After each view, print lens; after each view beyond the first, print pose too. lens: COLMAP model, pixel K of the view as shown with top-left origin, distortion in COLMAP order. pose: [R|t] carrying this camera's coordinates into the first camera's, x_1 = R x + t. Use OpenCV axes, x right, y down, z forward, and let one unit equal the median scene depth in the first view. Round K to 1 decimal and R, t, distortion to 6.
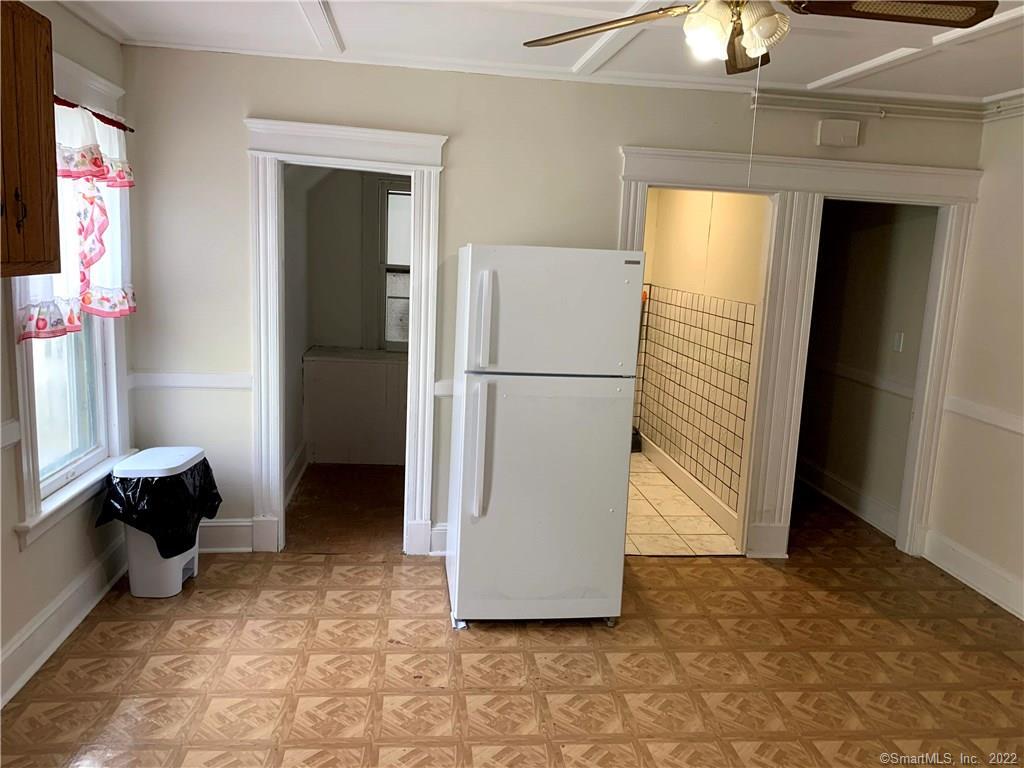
lens RADIAL K [[800.1, 0, 509.4], [0, 800.1, 381.6], [0, 0, 1]] dist [0.023501, -0.014070]
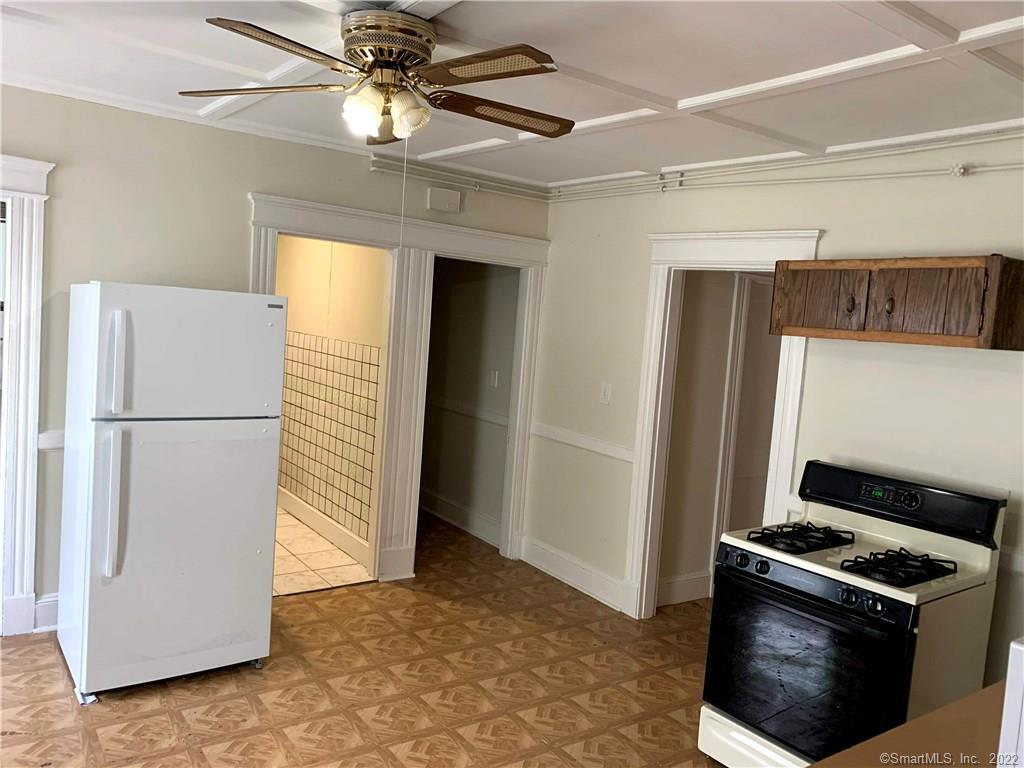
lens RADIAL K [[816.4, 0, 512.6], [0, 816.4, 385.3], [0, 0, 1]] dist [0.075687, -0.087487]
pose [[0.872303, -0.023665, 0.488393, -0.089243], [0.047652, 0.998188, -0.036743, 0.006320], [-0.486639, 0.055324, 0.871850, -0.066598]]
